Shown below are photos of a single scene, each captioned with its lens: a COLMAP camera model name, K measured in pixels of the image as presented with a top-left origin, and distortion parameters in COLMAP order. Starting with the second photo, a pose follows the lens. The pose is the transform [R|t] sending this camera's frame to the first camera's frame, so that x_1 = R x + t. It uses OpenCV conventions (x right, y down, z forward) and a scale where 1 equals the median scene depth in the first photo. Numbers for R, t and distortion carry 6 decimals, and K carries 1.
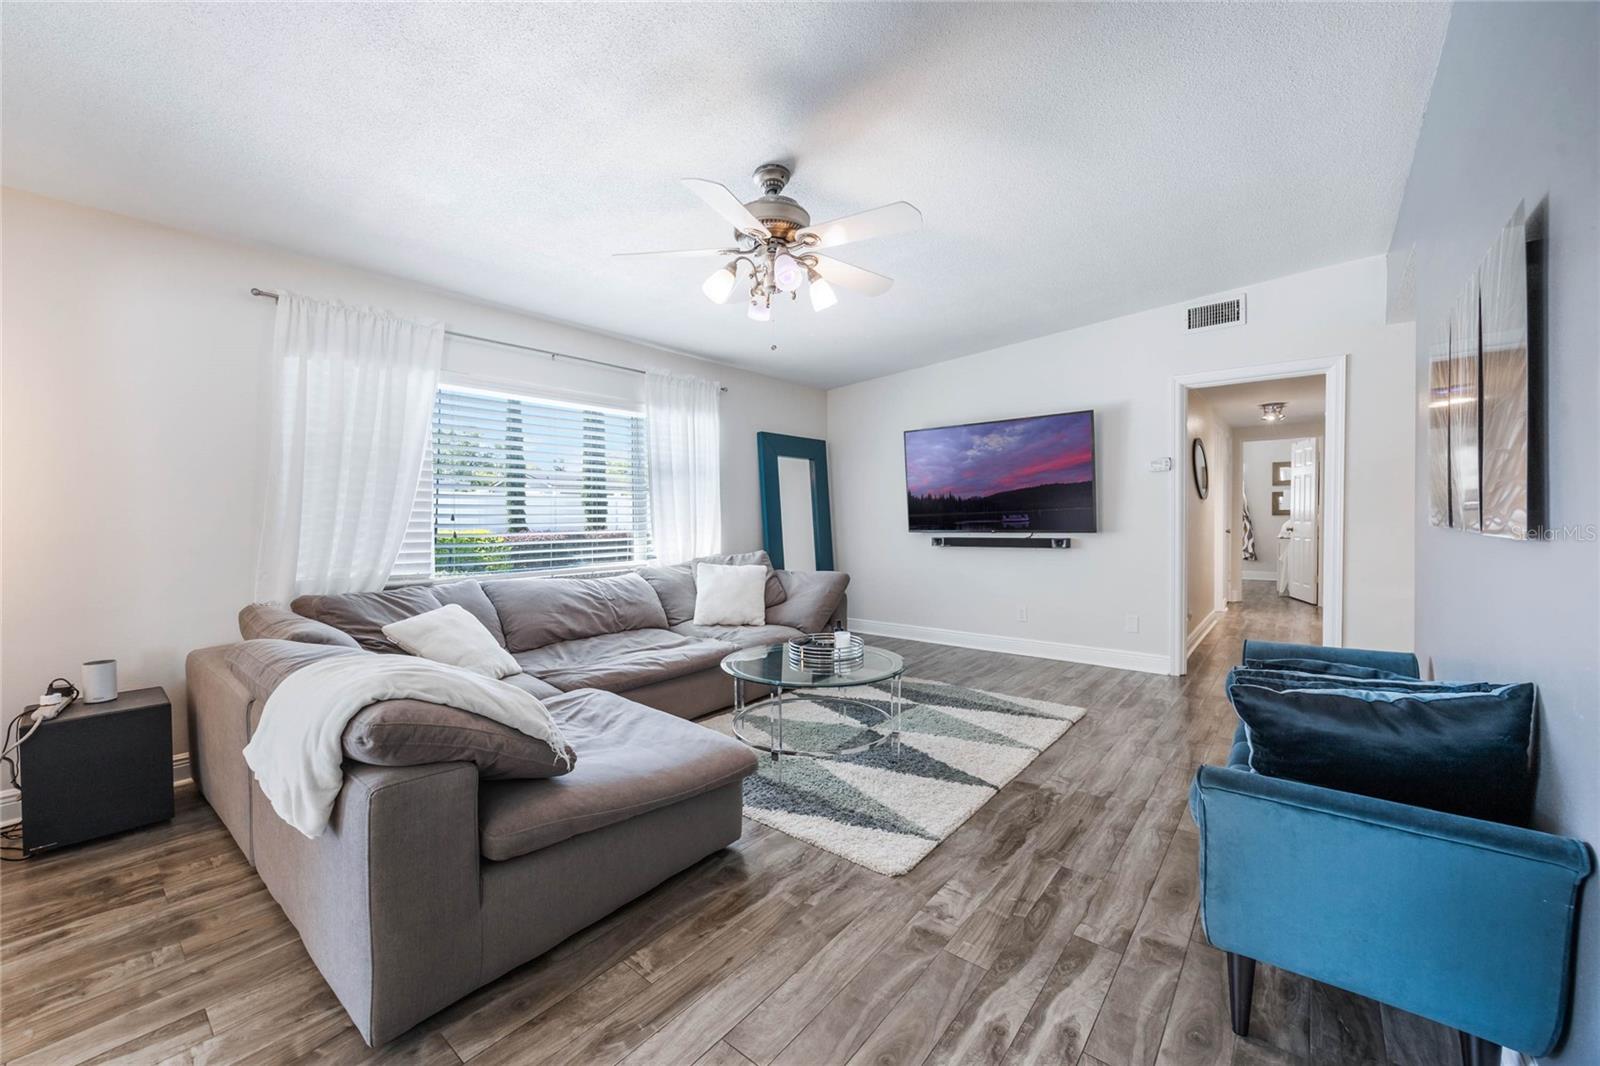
lens RADIAL K [[623.4, 0, 802.8], [0, 623.4, 526.6], [0, 0, 1]] dist [-0.001613, -0.000044]
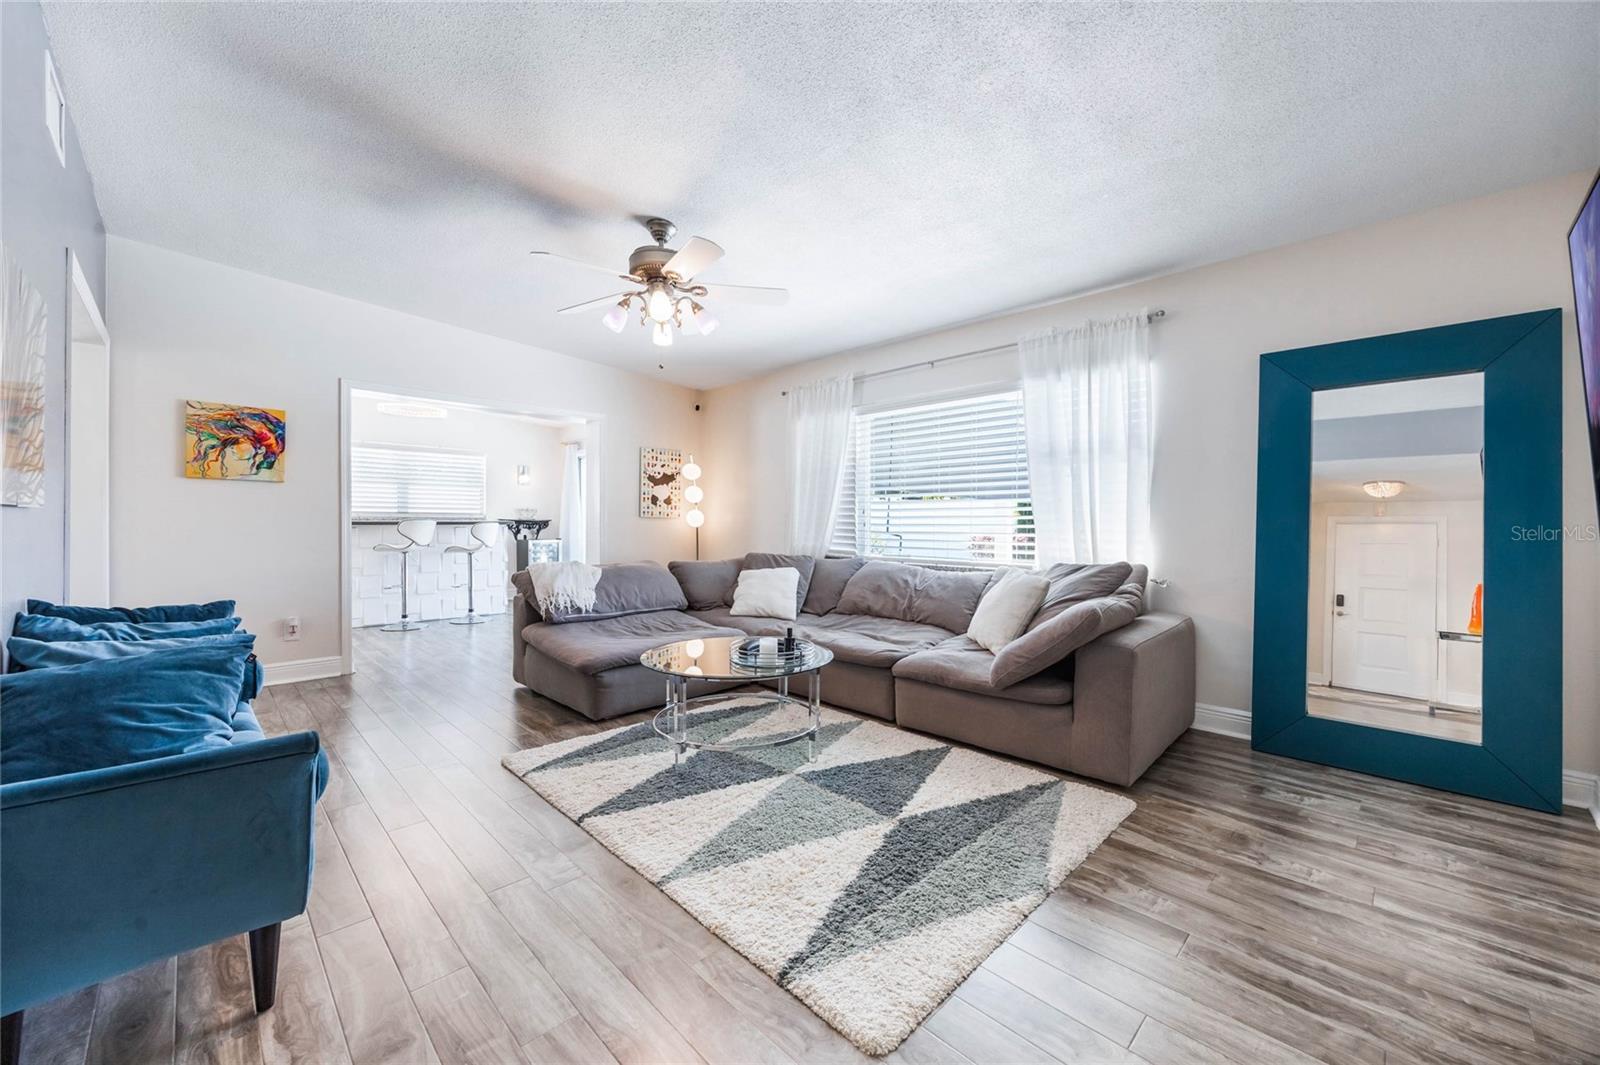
lens RADIAL K [[623.4, 0, 802.8], [0, 623.4, 526.1], [0, 0, 1]] dist [-0.001613, -0.000044]
pose [[-0.106625, 0.012053, -0.994226, 0.715200], [-0.023022, 0.999629, 0.014588, 0.000884], [0.994033, 0.024445, -0.106308, 0.885157]]
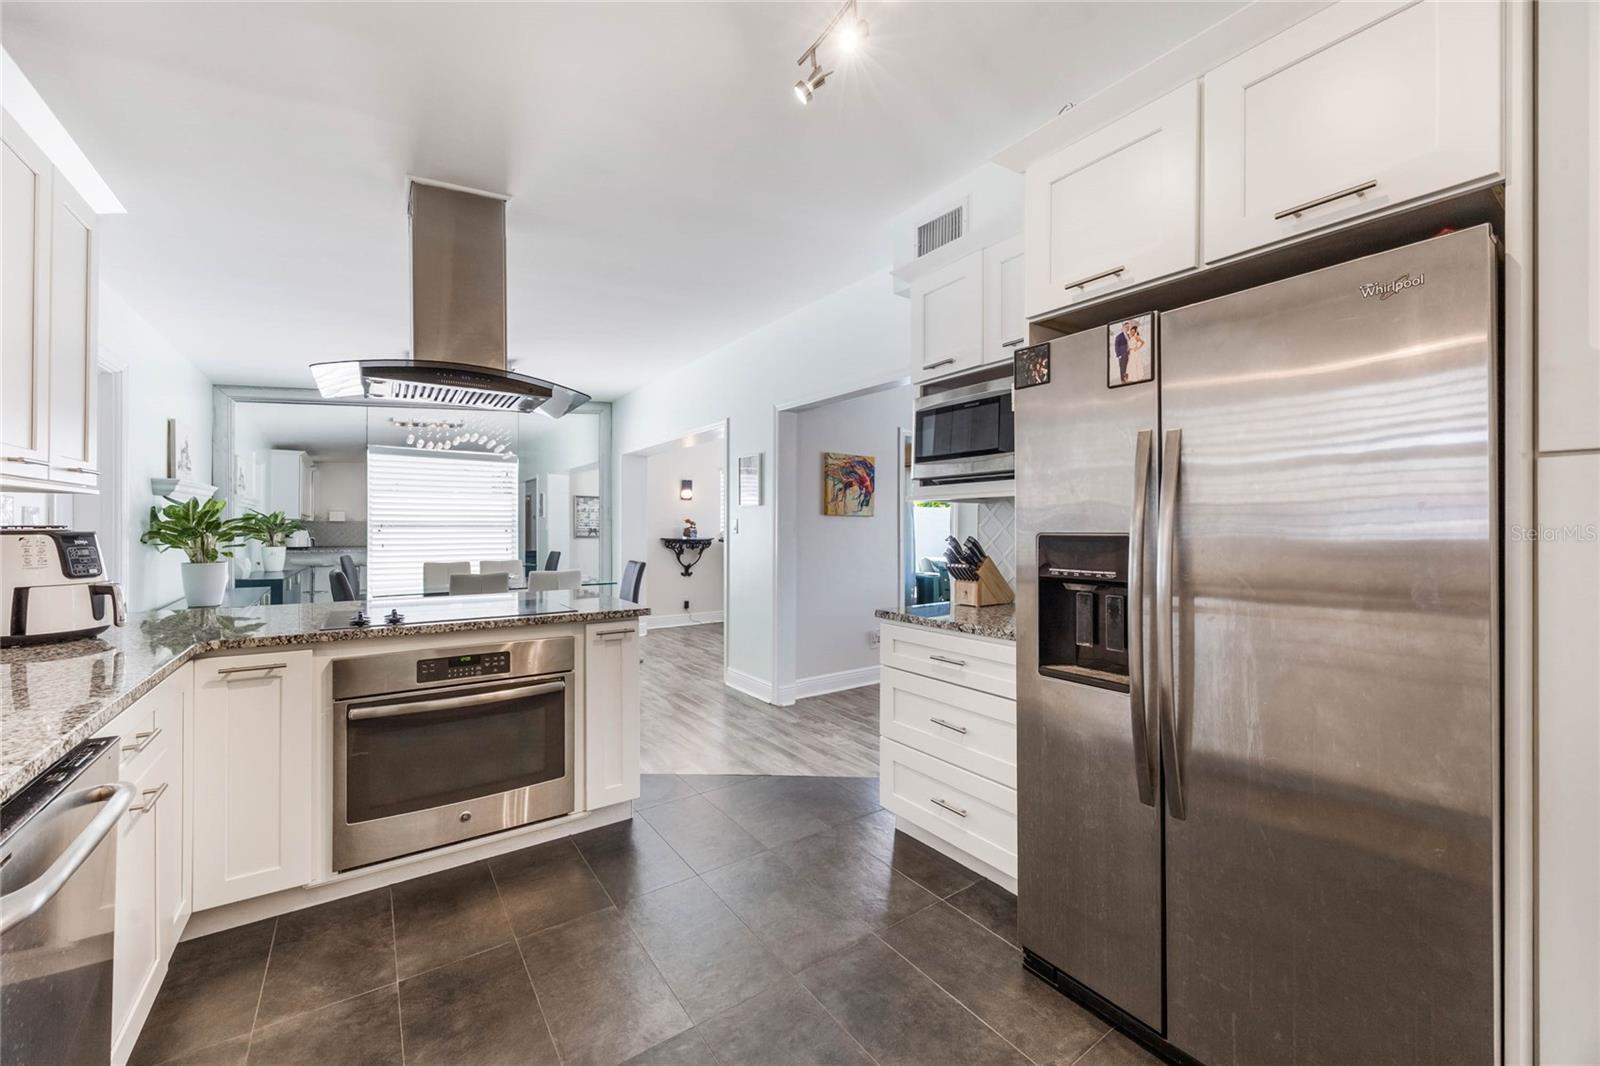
lens RADIAL K [[623.4, 0, 802.8], [0, 623.4, 526.6], [0, 0, 1]] dist [-0.001613, -0.000044]
pose [[-0.271305, 0.004494, -0.962483, 1.004254], [-0.020306, 0.999740, 0.010392, -0.026022], [0.962279, 0.022363, -0.271143, 0.150365]]
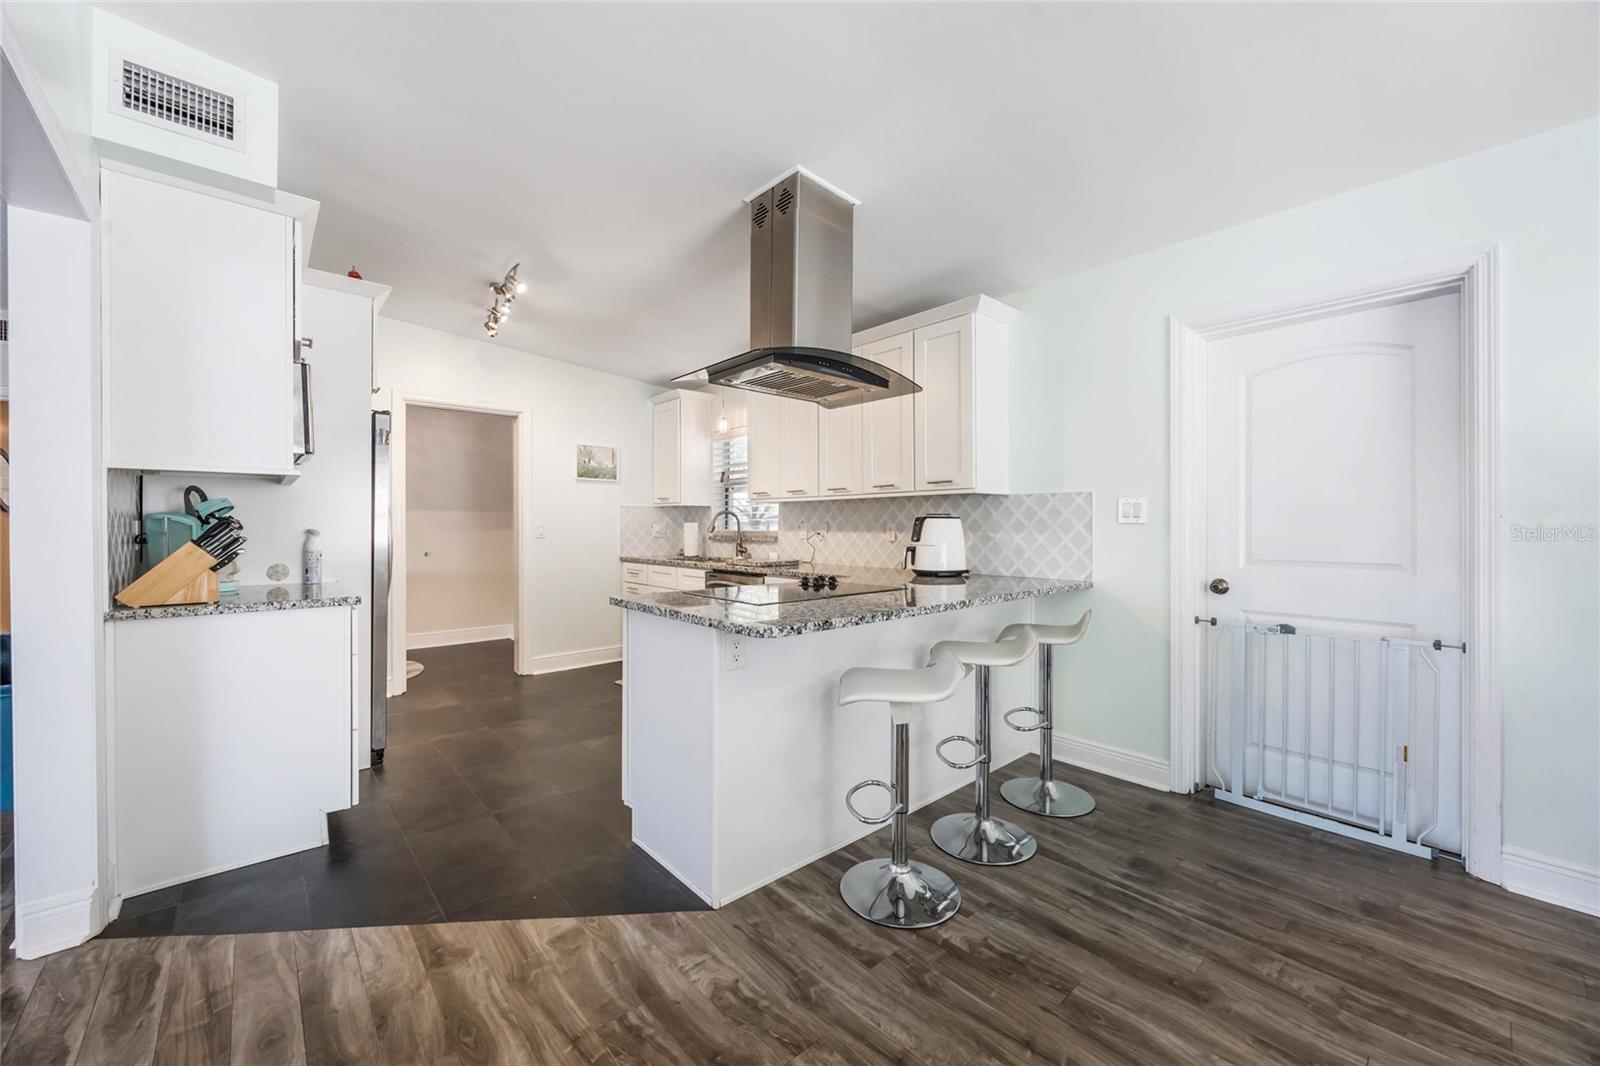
lens RADIAL K [[623.4, 0, 802.8], [0, 623.4, 526.6], [0, 0, 1]] dist [-0.001613, -0.000044]
pose [[0.153044, 0.009303, 0.988176, -0.118728], [0.016616, 0.999790, -0.011986, 0.009109], [-0.988080, 0.018254, 0.152857, -0.440526]]
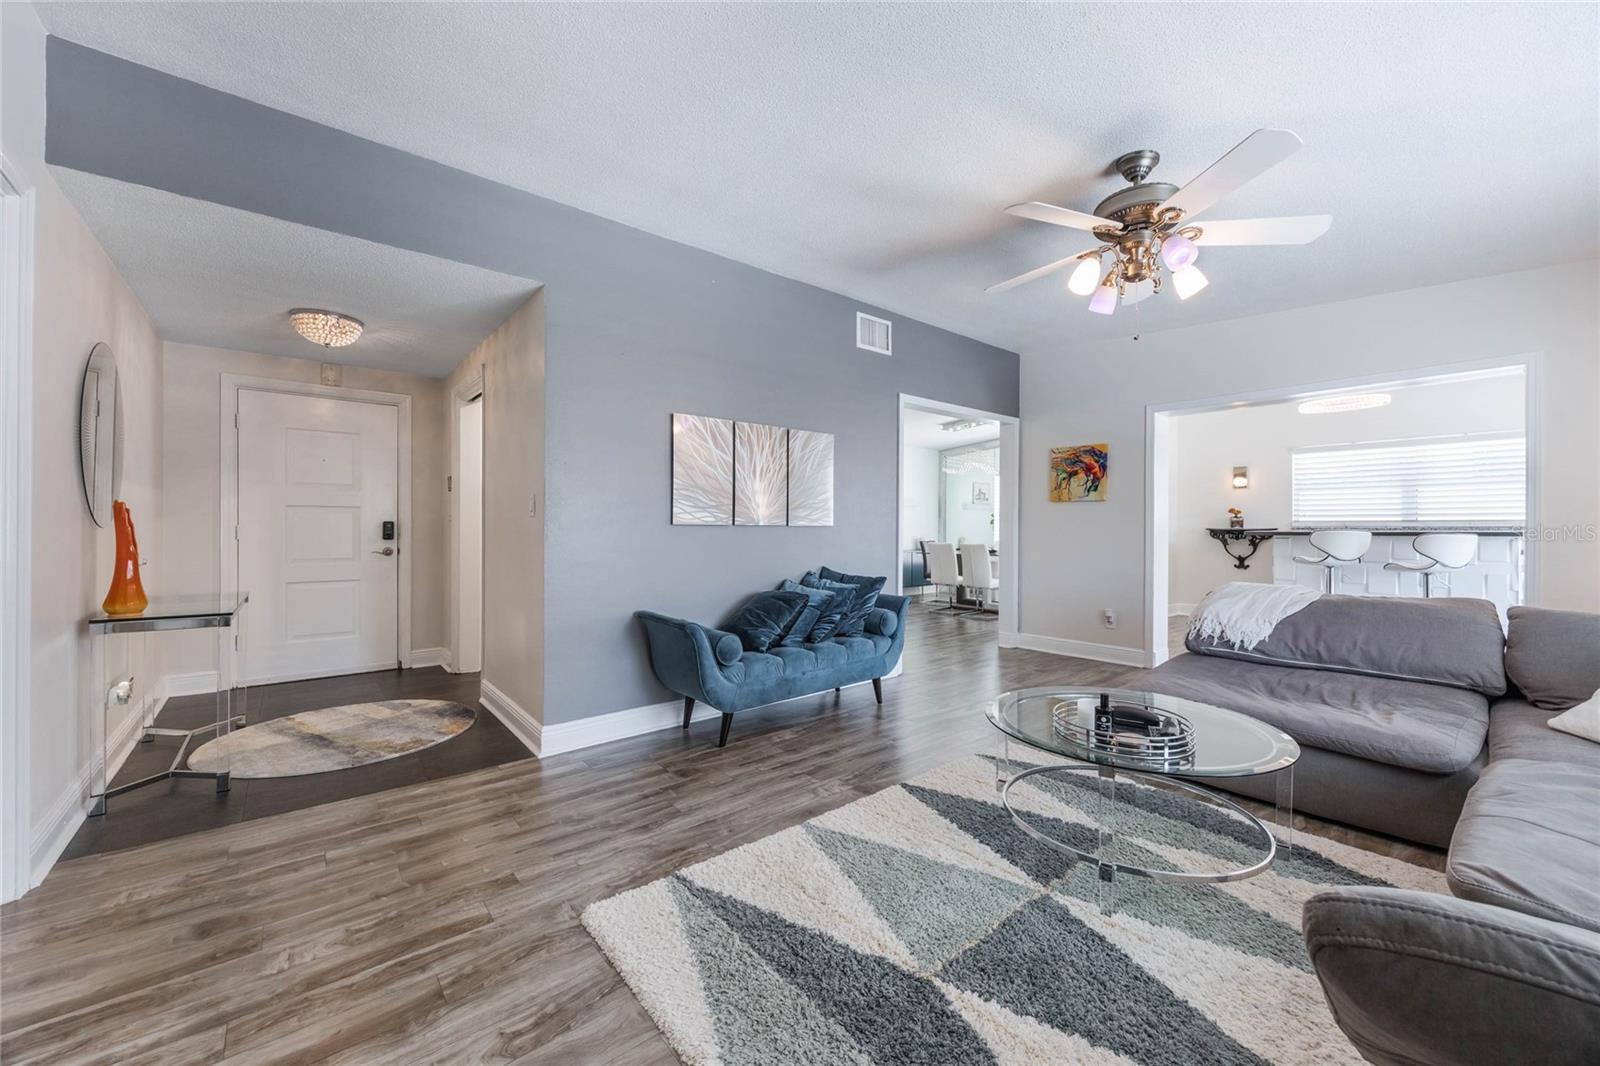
lens RADIAL K [[608.2, 0, 797.1], [0, 608.2, 529.6], [0, 0, 1]] dist [-0.001905, -0.000072]
pose [[-0.979976, 0.004522, 0.199066, 0.176983], [0.008793, 0.999750, 0.020581, -0.008093], [-0.198923, 0.021919, -0.979770, 1.271496]]
